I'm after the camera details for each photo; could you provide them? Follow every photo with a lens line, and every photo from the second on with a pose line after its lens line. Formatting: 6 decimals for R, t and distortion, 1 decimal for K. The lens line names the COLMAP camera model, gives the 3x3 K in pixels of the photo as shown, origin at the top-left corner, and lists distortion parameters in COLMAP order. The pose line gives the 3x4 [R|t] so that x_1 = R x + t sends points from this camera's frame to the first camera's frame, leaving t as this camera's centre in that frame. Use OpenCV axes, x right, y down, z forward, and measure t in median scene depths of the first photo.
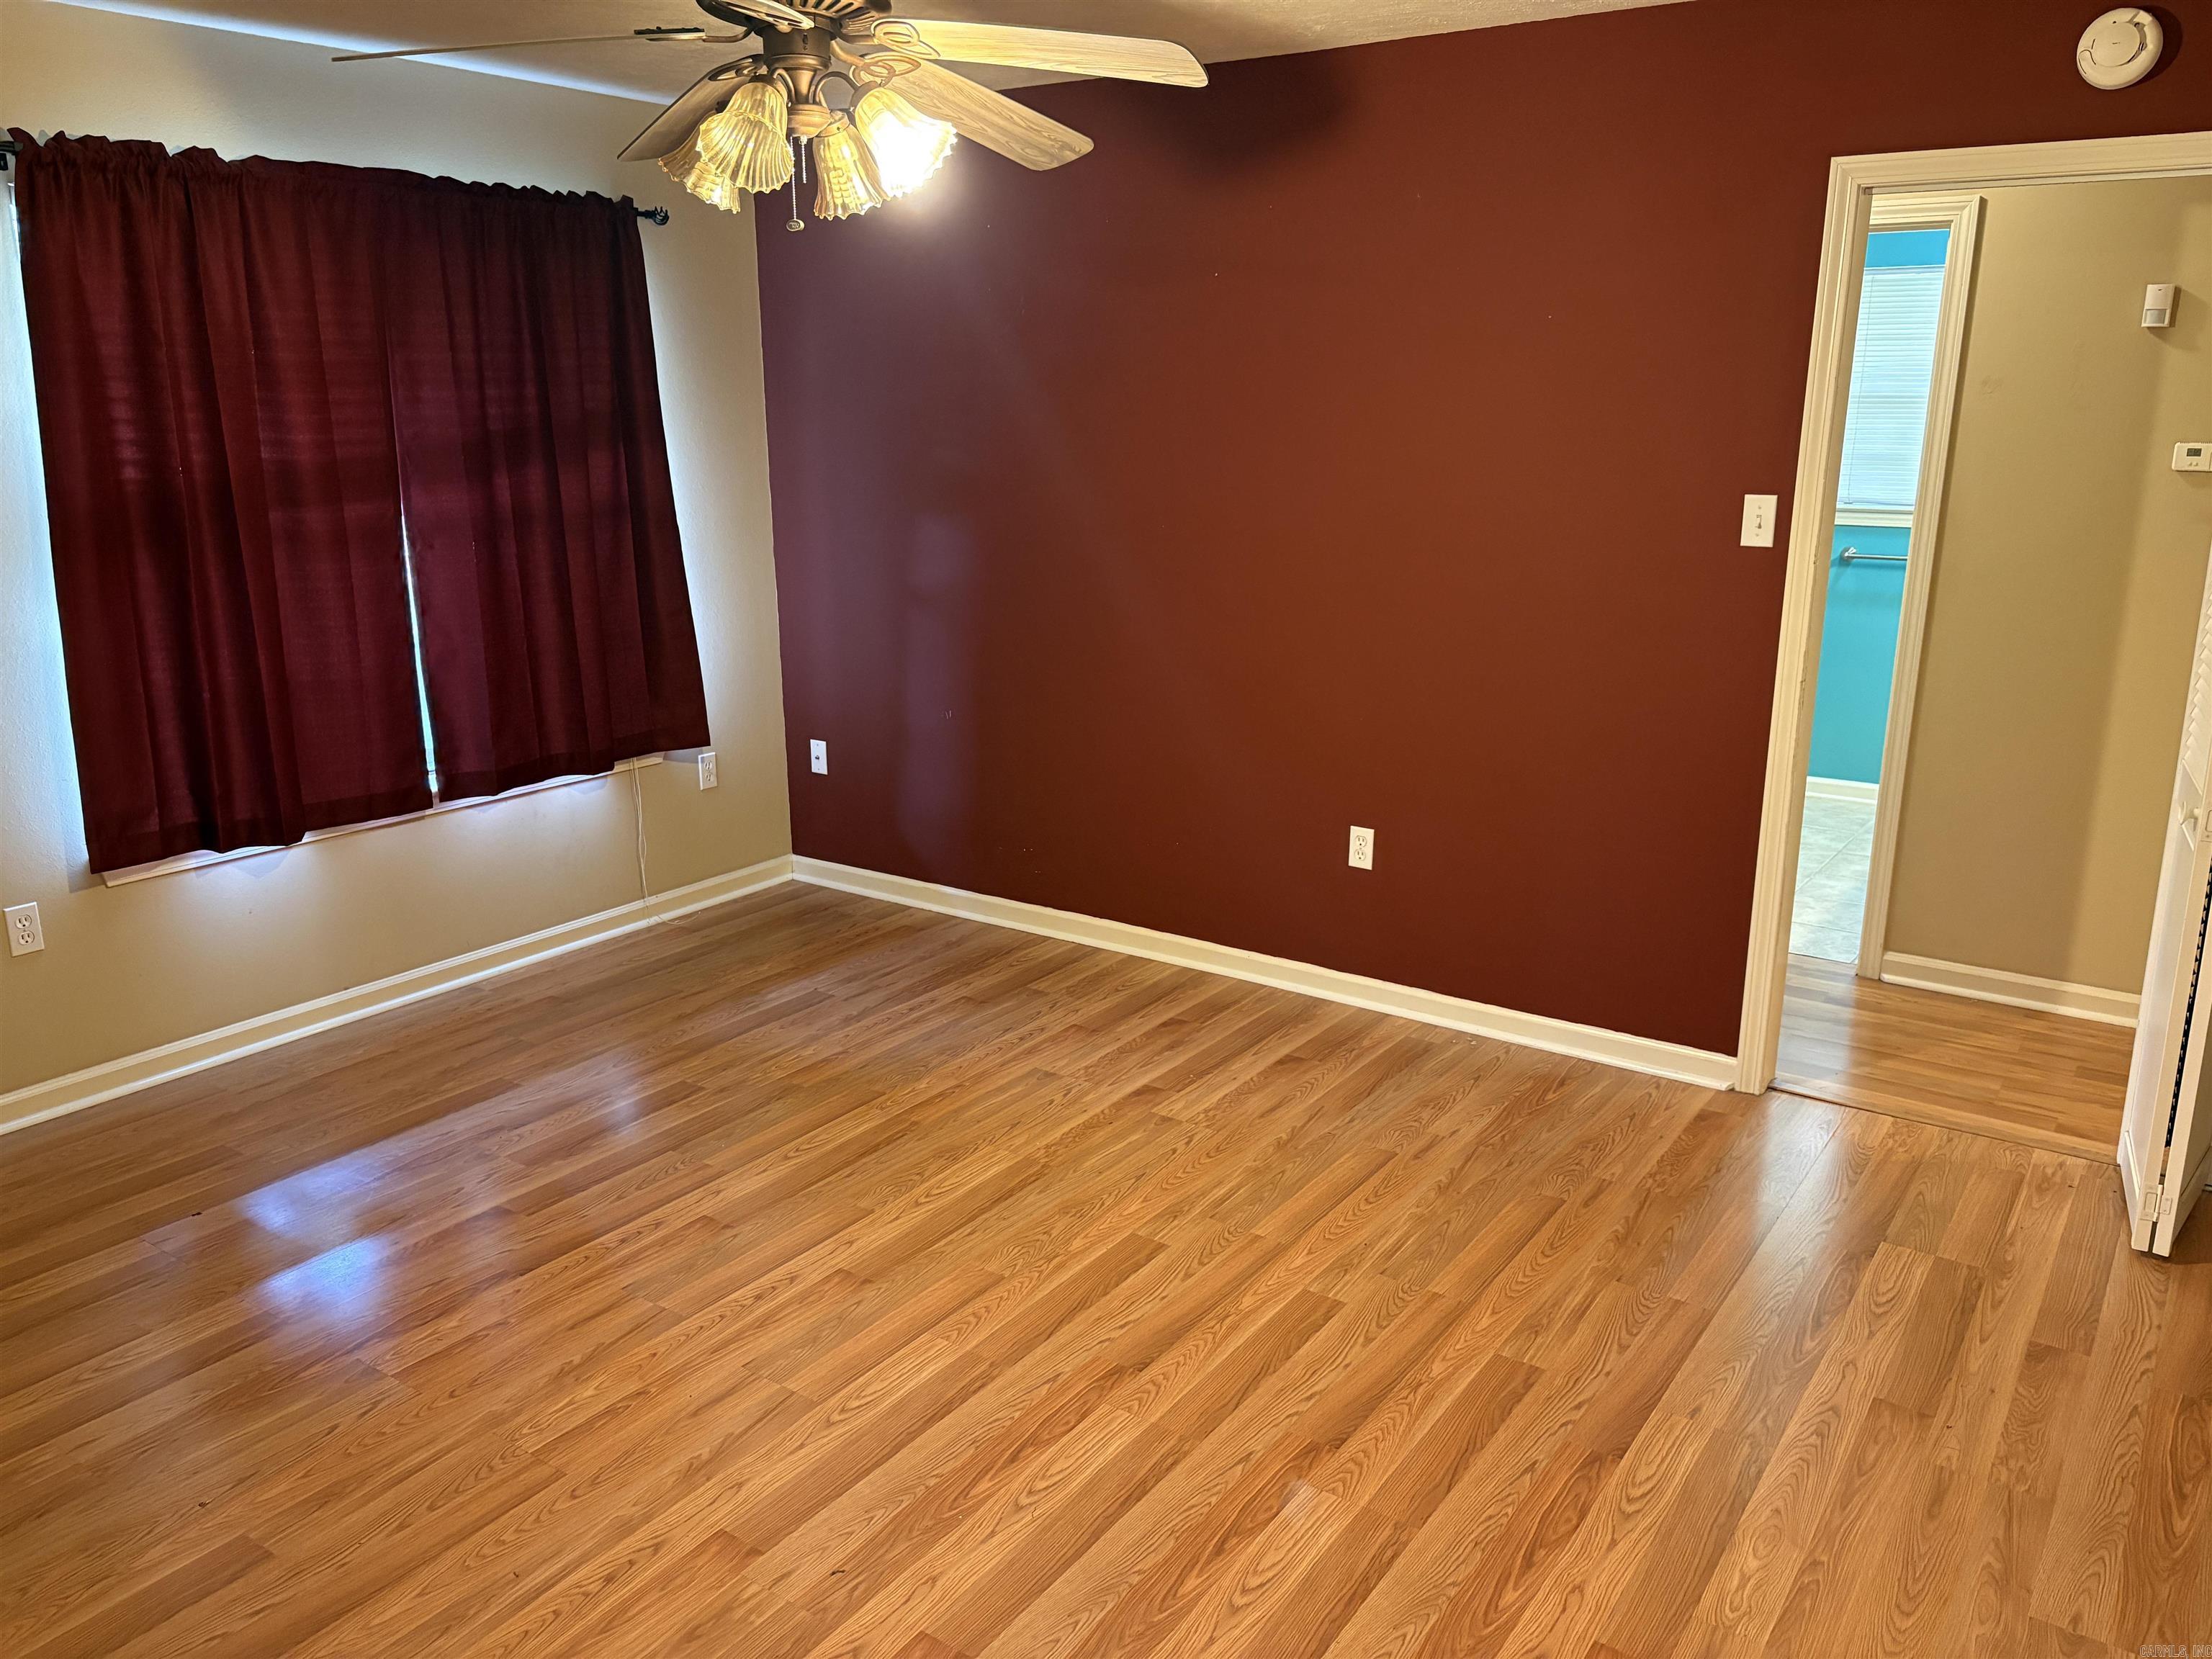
lens RADIAL K [[1692.2, 0, 1106.0], [0, 1692.2, 829.5], [0, 0, 1]] dist [0.065720, -0.068085]
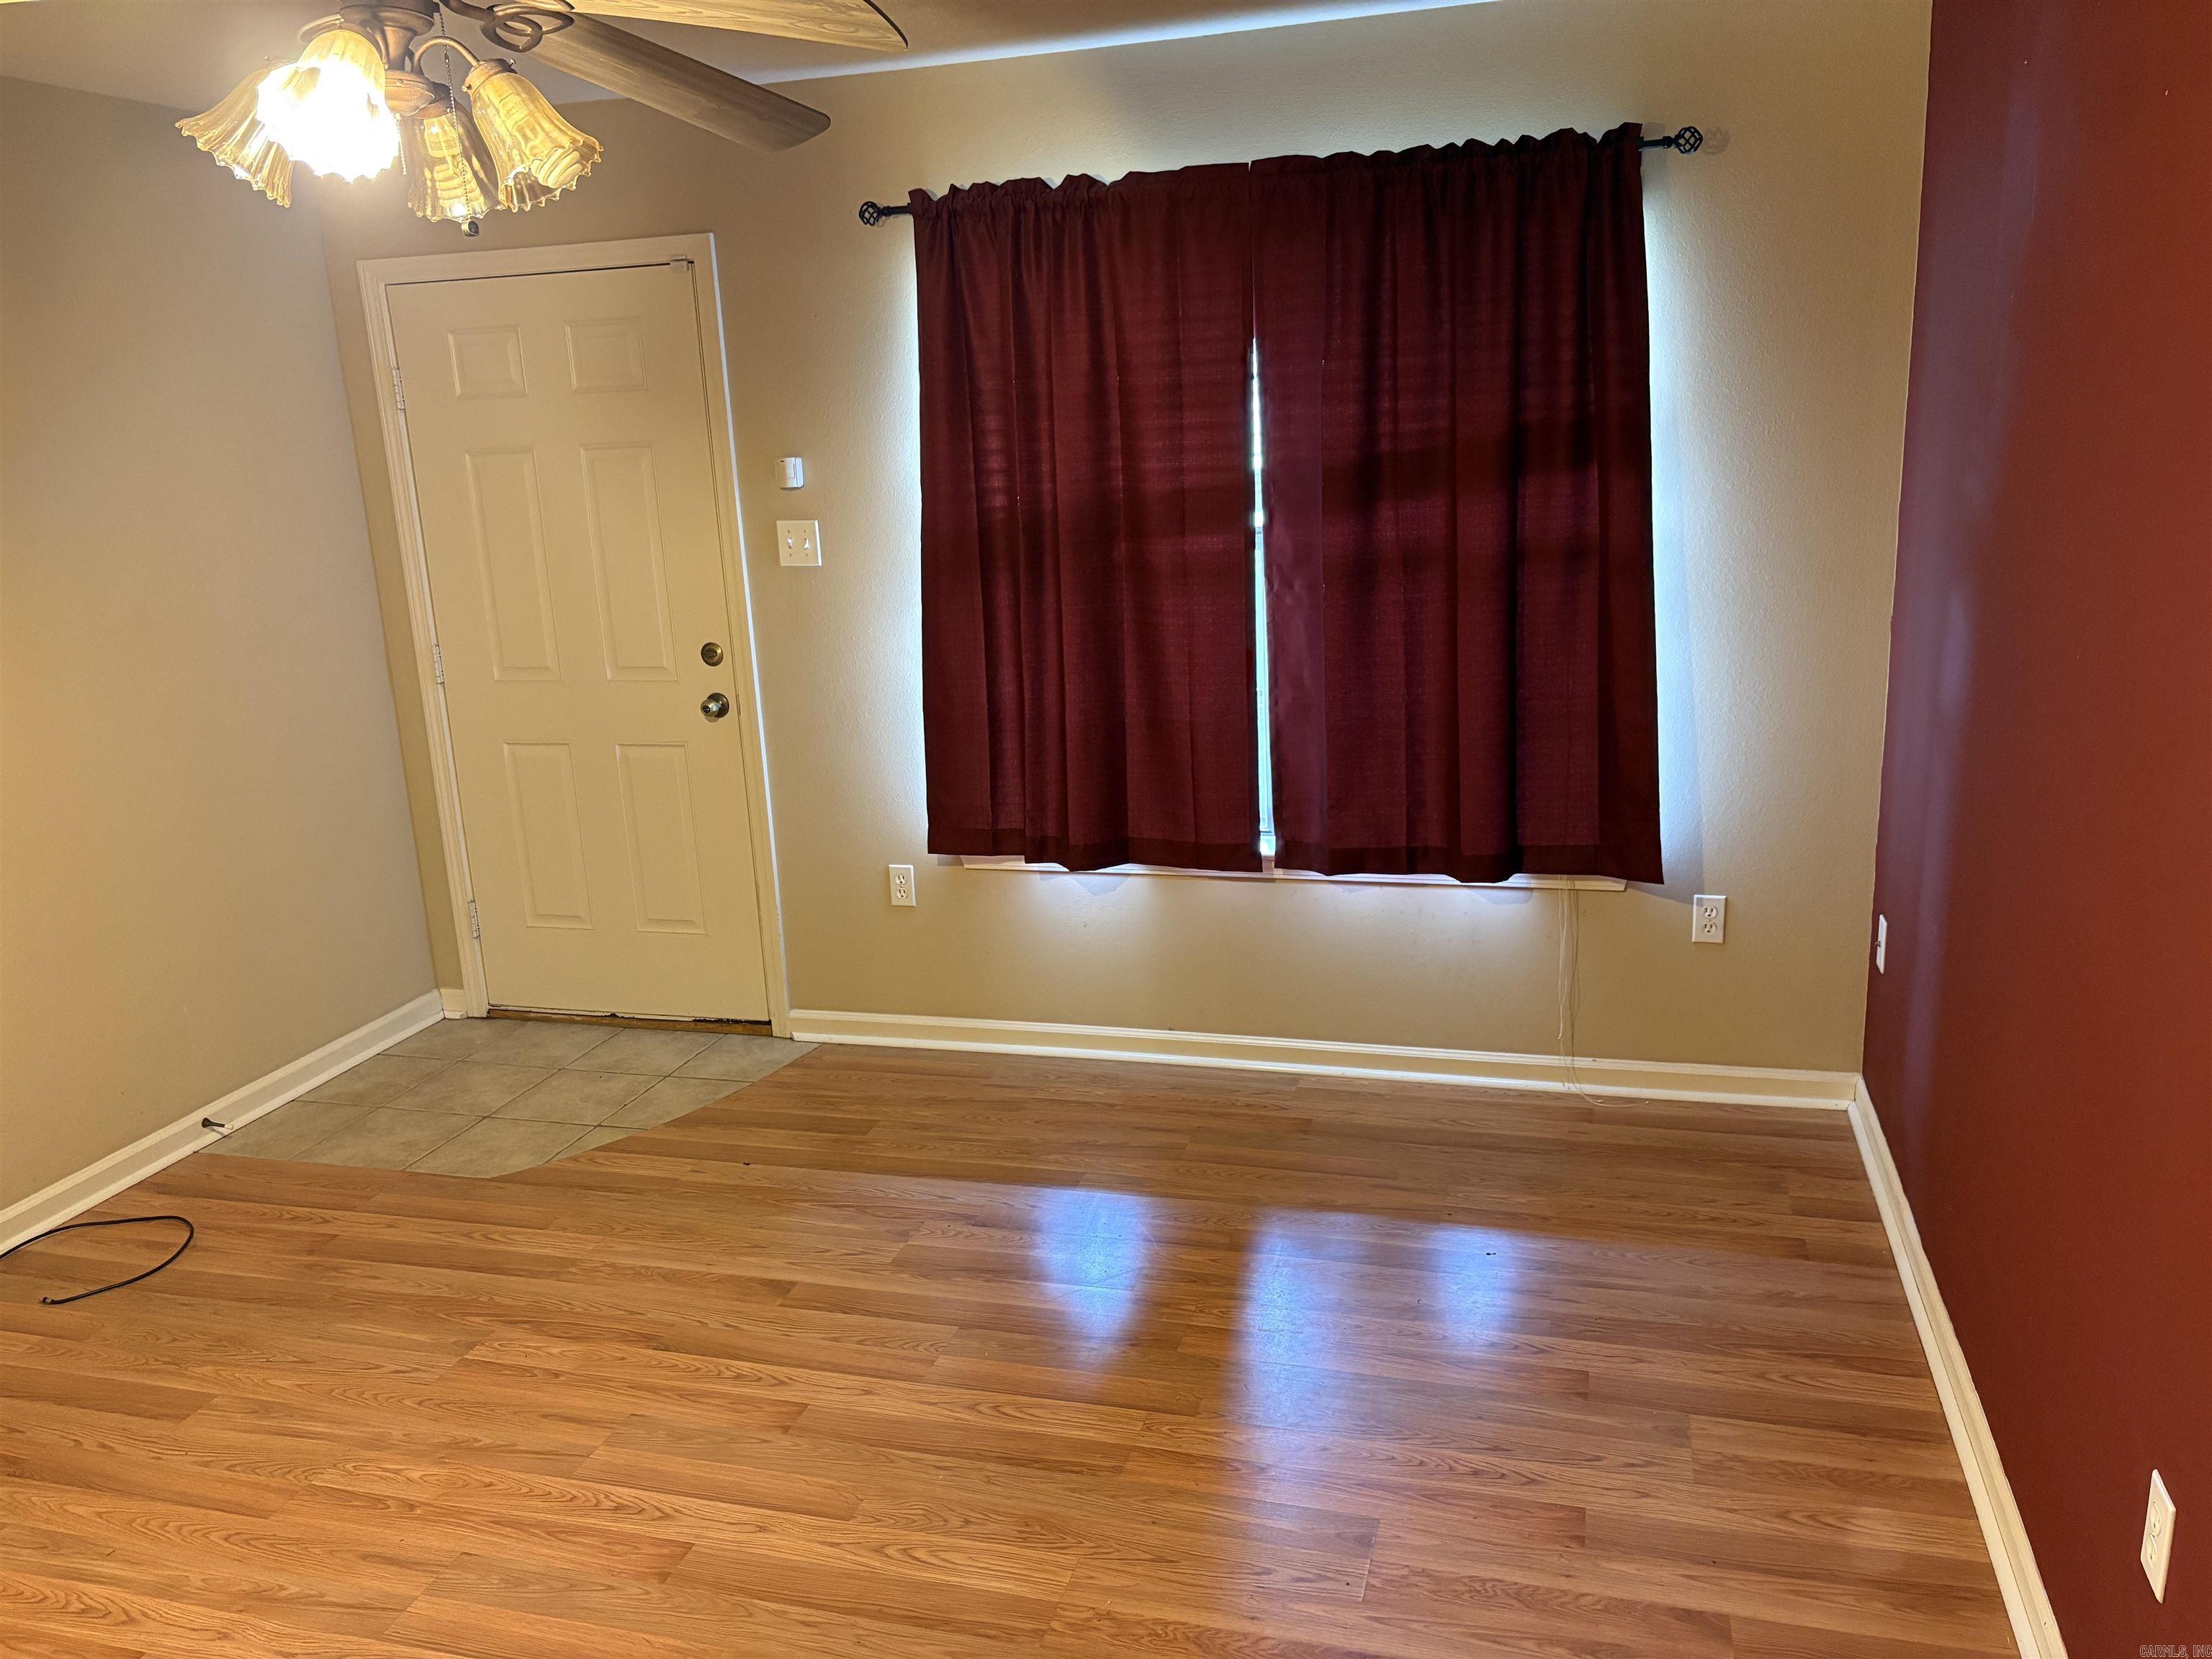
lens RADIAL K [[1692.2, 0, 1106.0], [0, 1692.2, 829.5], [0, 0, 1]] dist [0.065720, -0.068085]
pose [[0.312591, 0.217051, -0.924757, 0.509994], [-0.194793, 0.967501, 0.161238, -0.205883], [0.929700, 0.129734, 0.344712, 0.775289]]
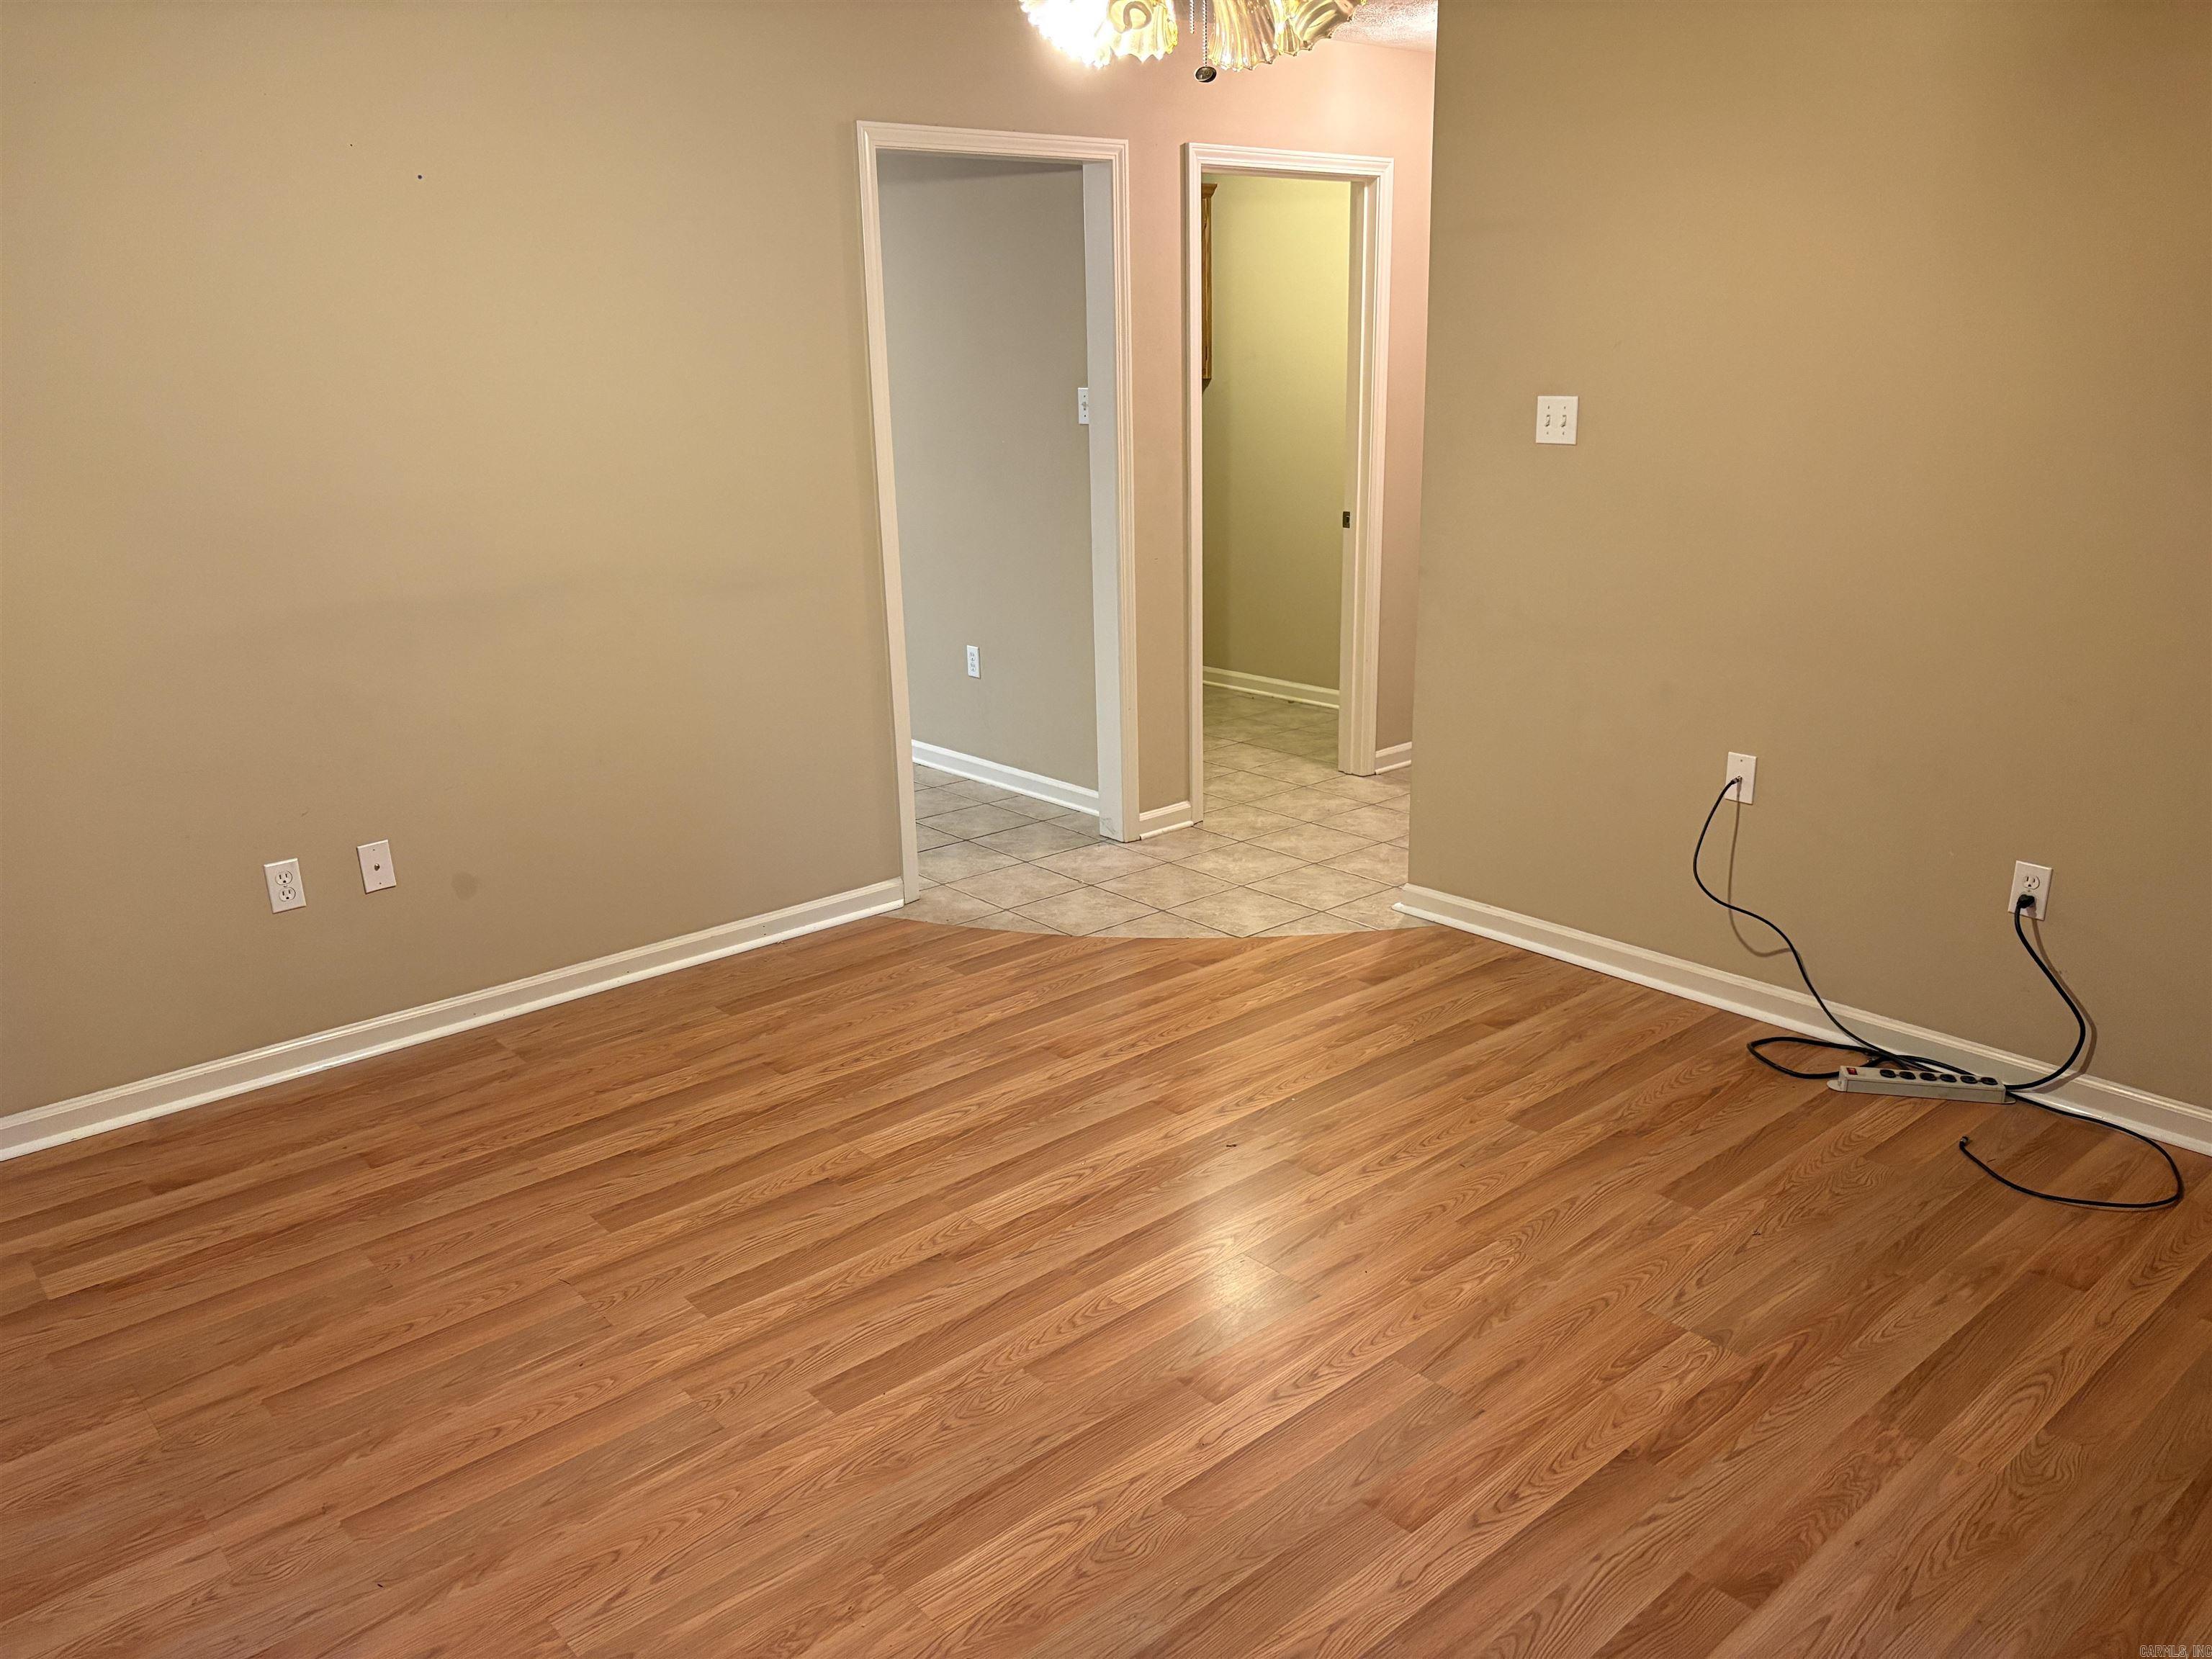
lens RADIAL K [[1692.2, 0, 1106.0], [0, 1692.2, 829.5], [0, 0, 1]] dist [0.065720, -0.068085]
pose [[-0.969765, -0.047339, 0.239404, -0.256258], [0.084859, 0.854372, 0.512686, -0.348203], [-0.228810, 0.517501, -0.824523, 1.379106]]
